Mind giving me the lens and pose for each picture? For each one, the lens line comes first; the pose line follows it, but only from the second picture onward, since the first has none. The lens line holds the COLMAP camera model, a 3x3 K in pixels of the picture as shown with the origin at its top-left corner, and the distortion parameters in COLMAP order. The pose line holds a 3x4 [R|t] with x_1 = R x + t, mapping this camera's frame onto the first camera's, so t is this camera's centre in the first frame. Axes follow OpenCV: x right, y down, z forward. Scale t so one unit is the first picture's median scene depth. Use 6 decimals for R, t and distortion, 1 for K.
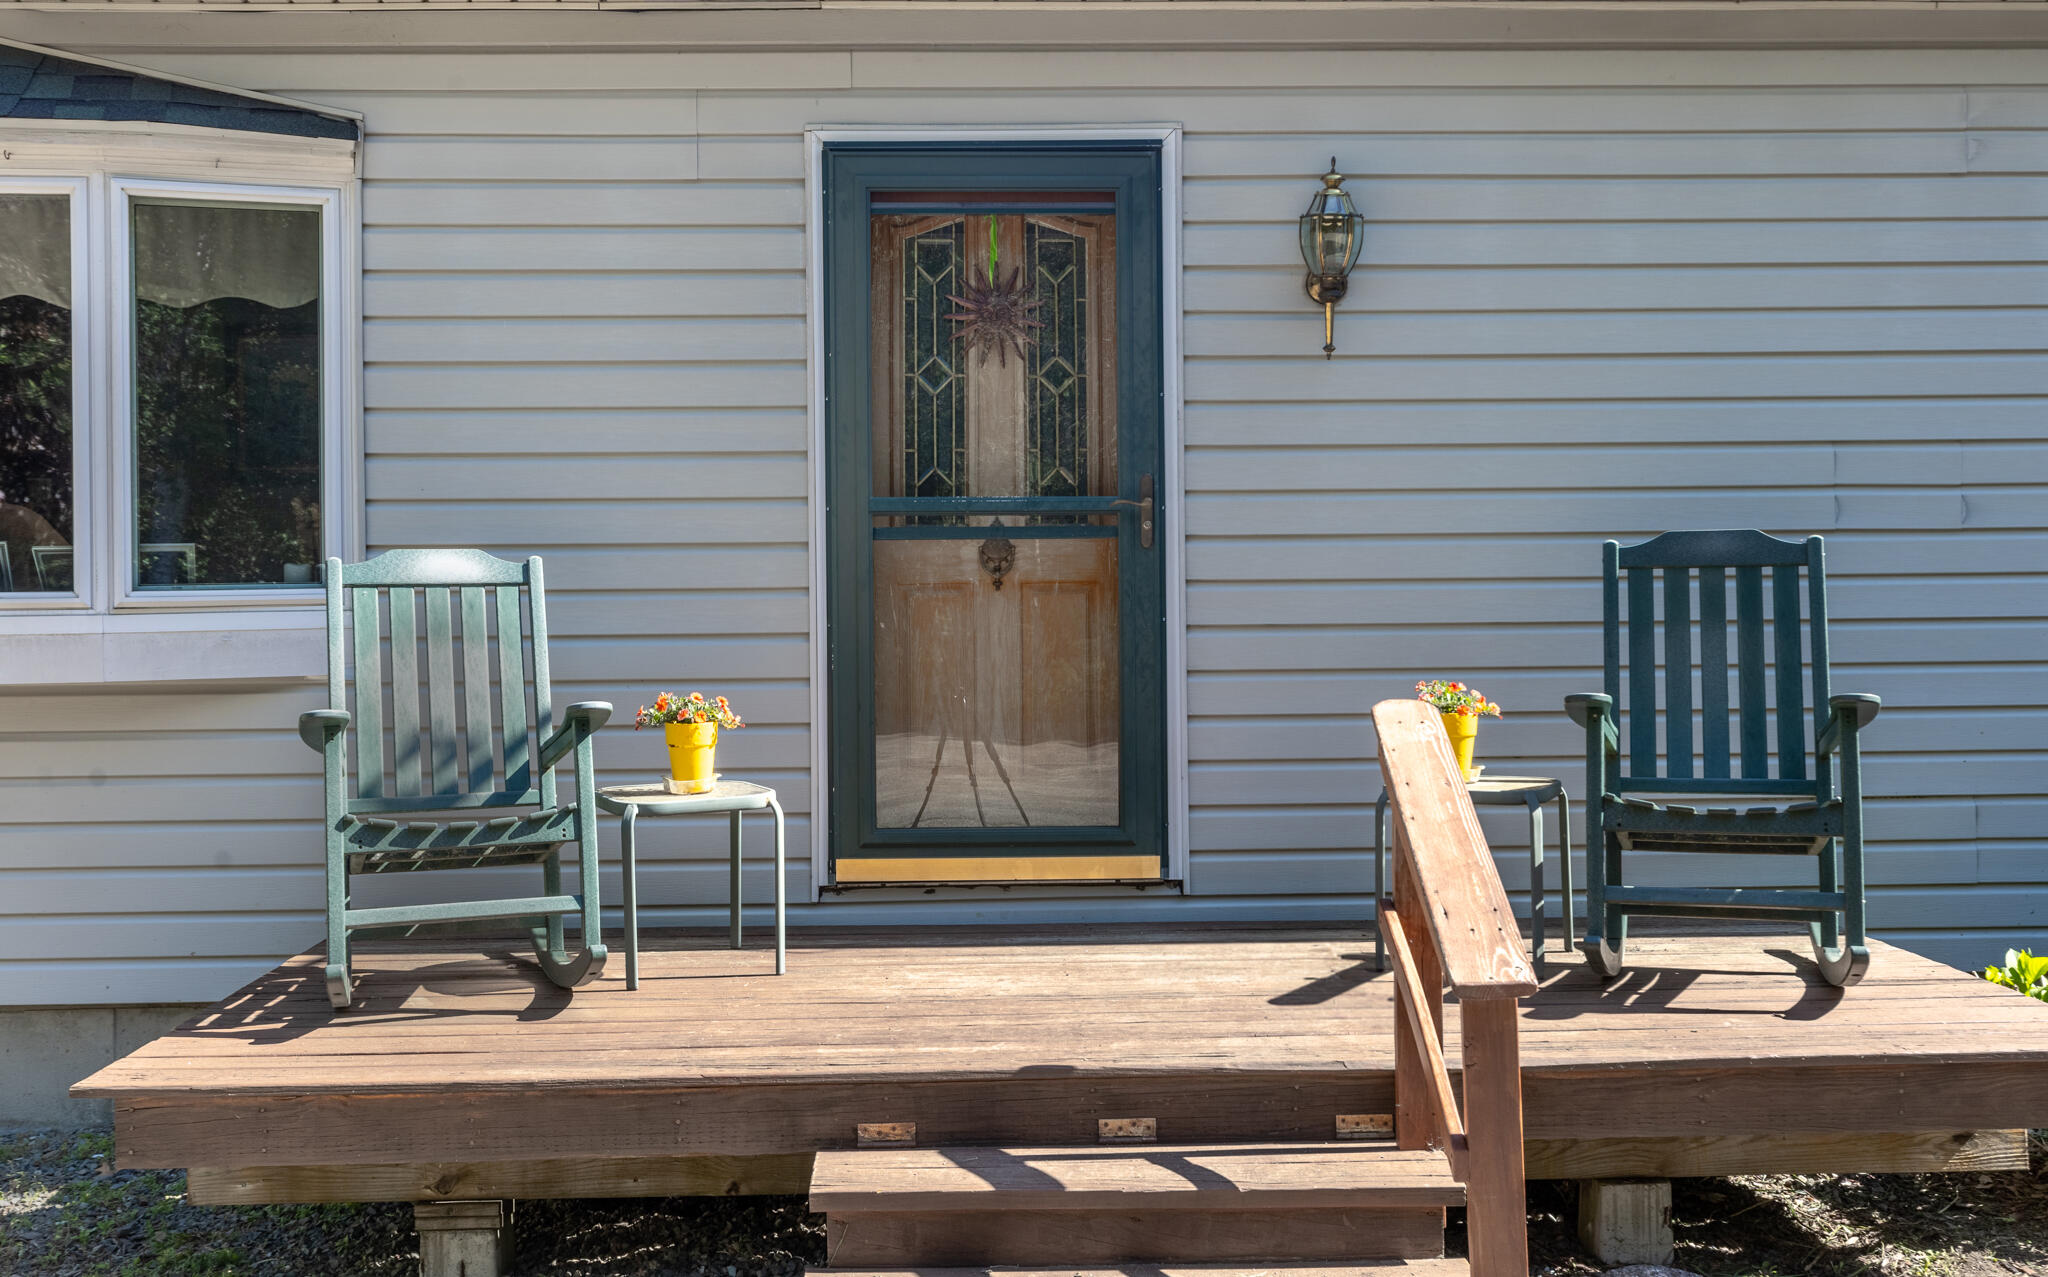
lens RADIAL K [[1906.9, 0, 1024.0], [0, 1906.9, 638.5], [0, 0, 1]] dist [-0.003977, 0.008665]
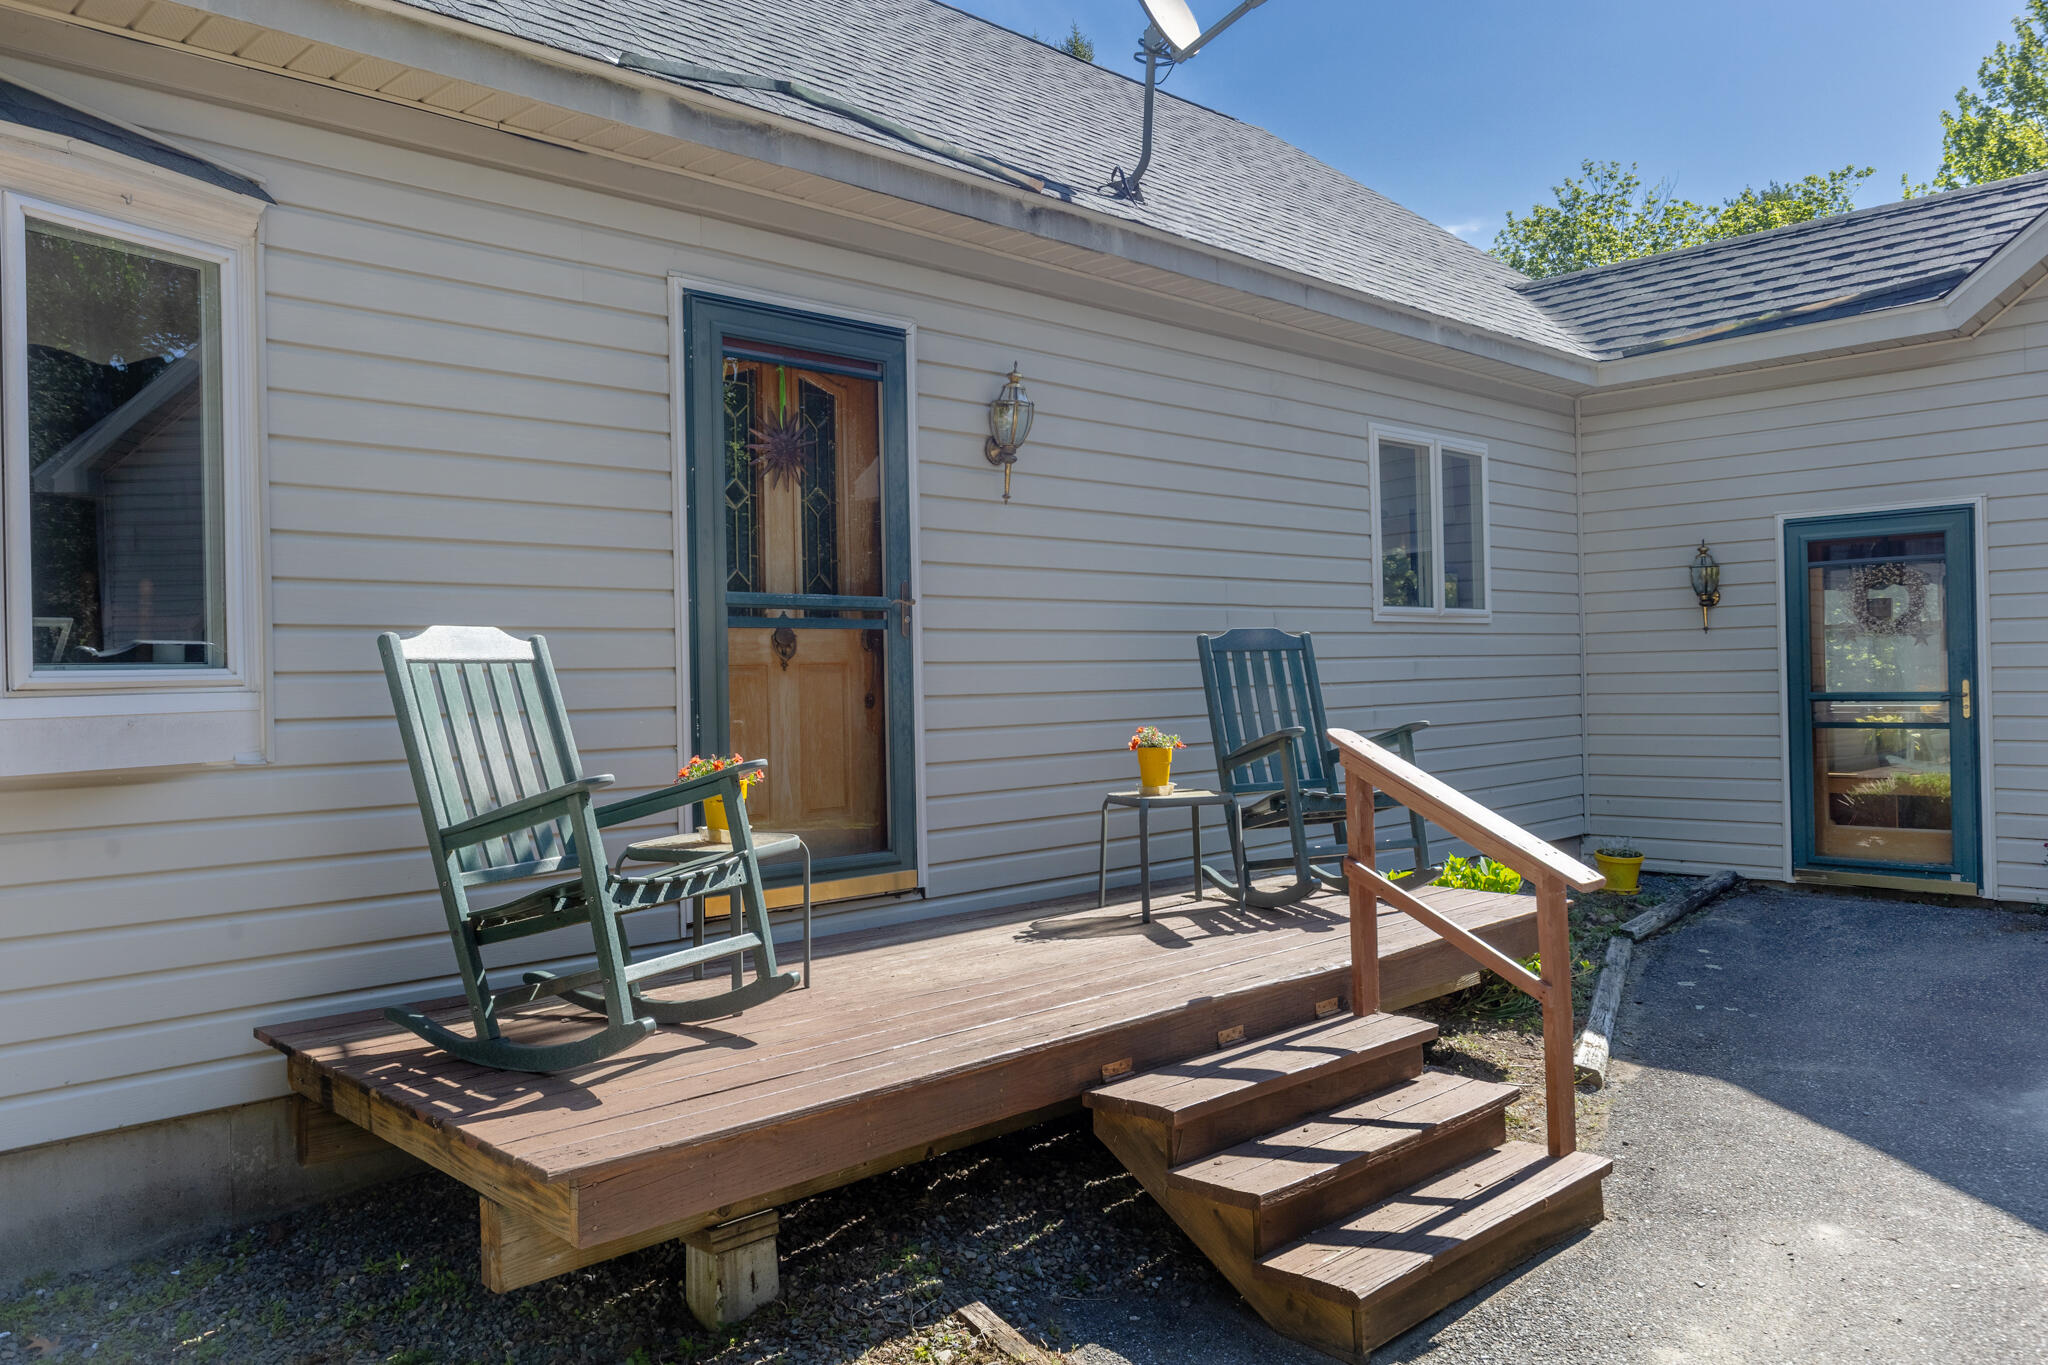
lens RADIAL K [[1466.5, 0, 1020.2], [0, 1466.5, 697.5], [0, 0, 1]] dist [0.000931, 0.001735]
pose [[0.741846, -0.014492, 0.670414, -0.560685], [0.028552, 0.999542, -0.009987, 0.006788], [-0.669962, 0.026551, 0.741920, 0.197135]]
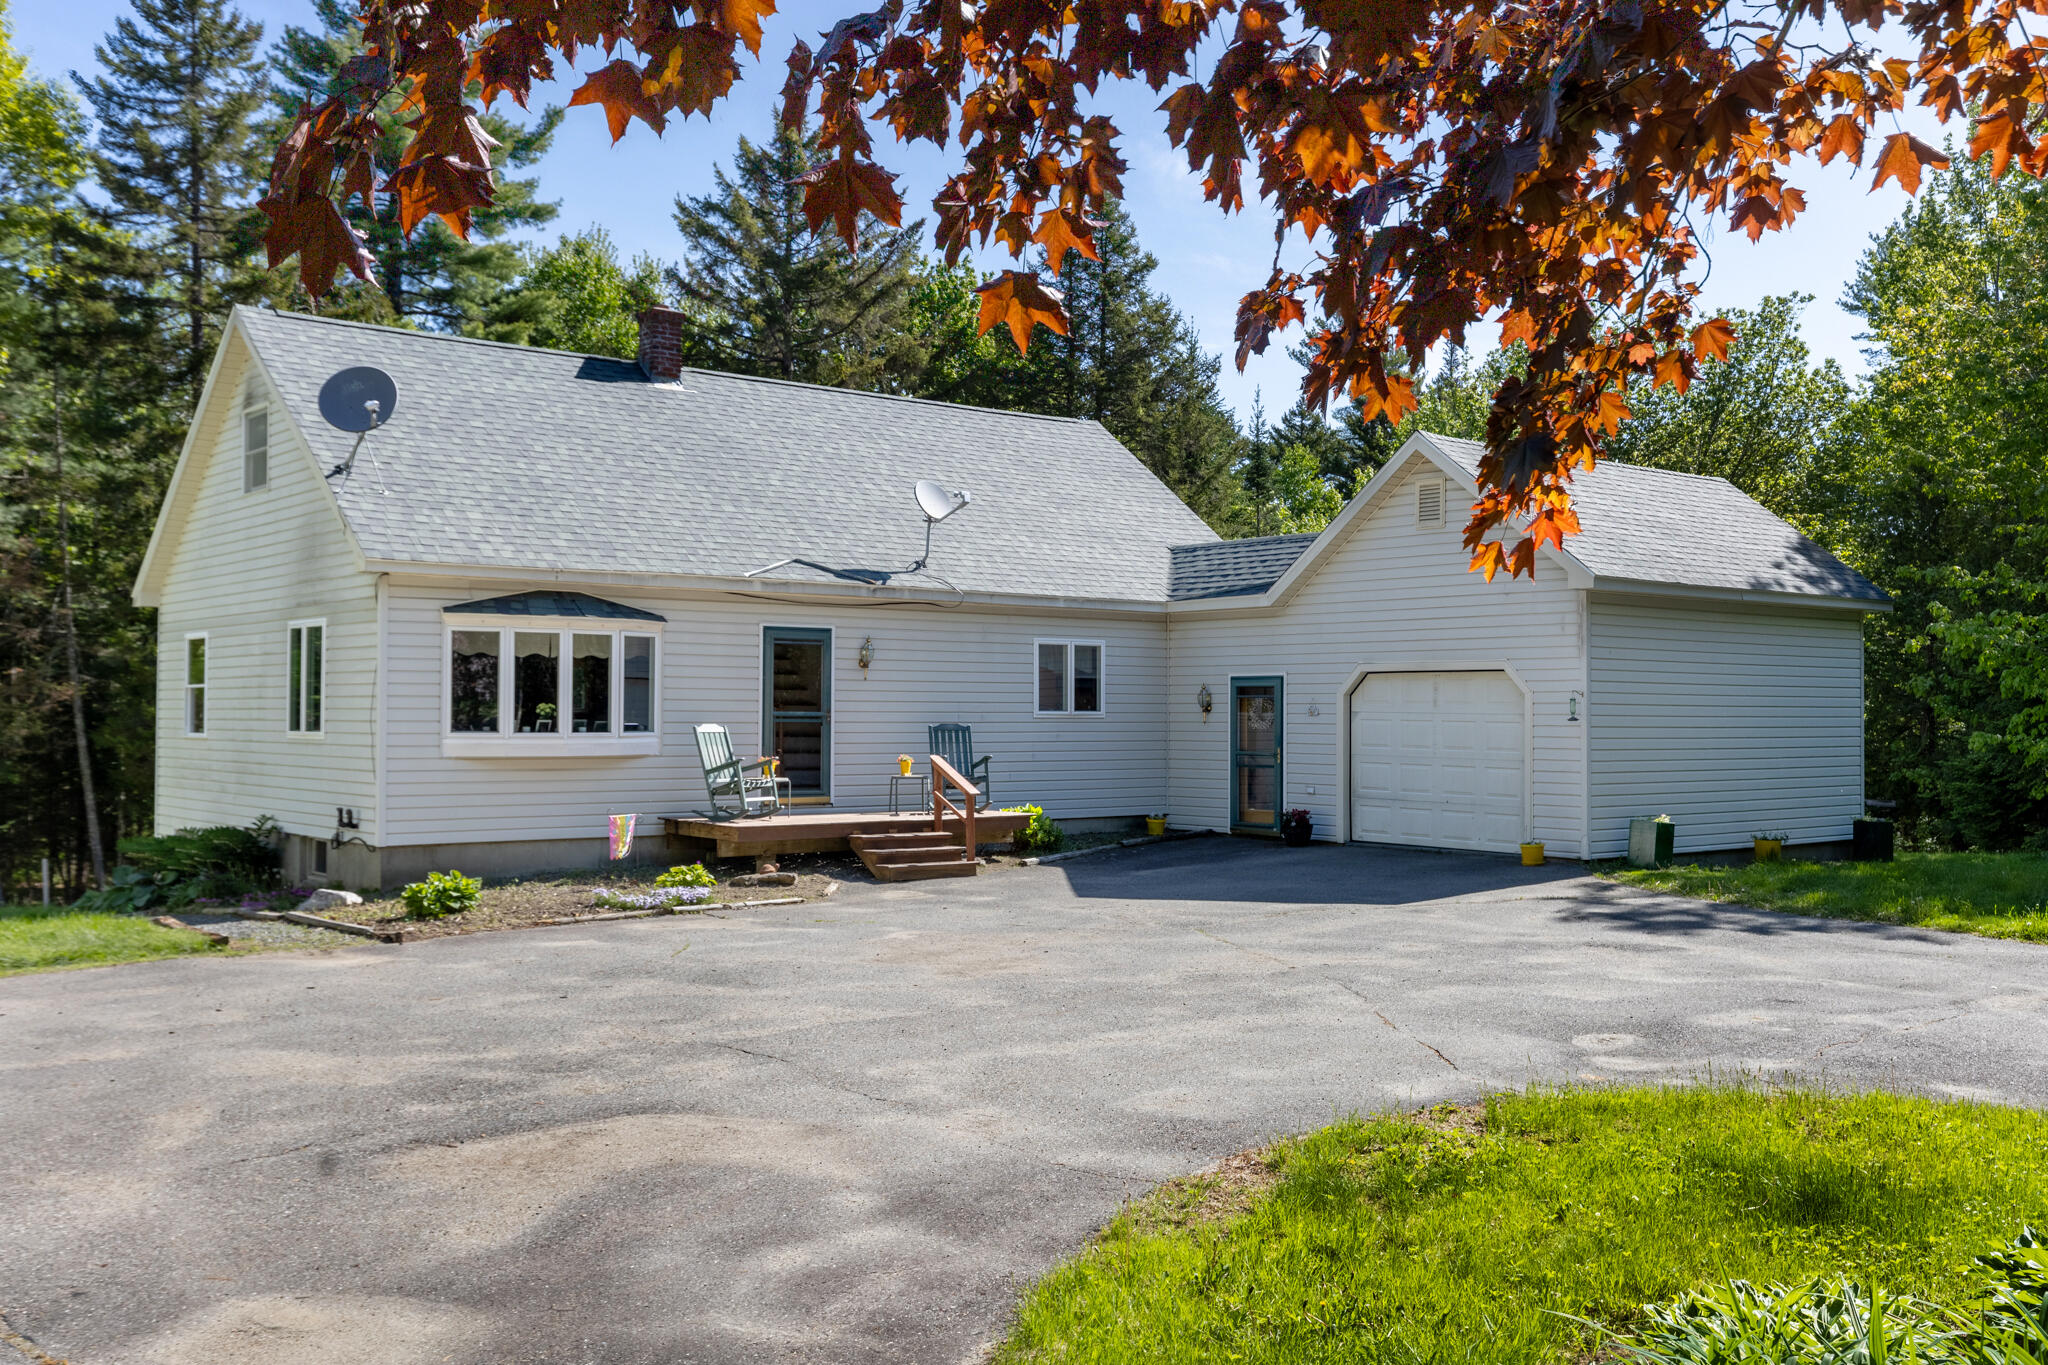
lens RADIAL K [[1896.9, 0, 1024.0], [0, 1896.9, 682.5], [0, 0, 1]] dist [-0.001748, -0.001494]
pose [[0.796737, 0.026009, 0.603766, -2.146964], [-0.000942, 0.999126, -0.041798, 0.035745], [-0.604325, 0.032734, 0.796065, -2.633237]]
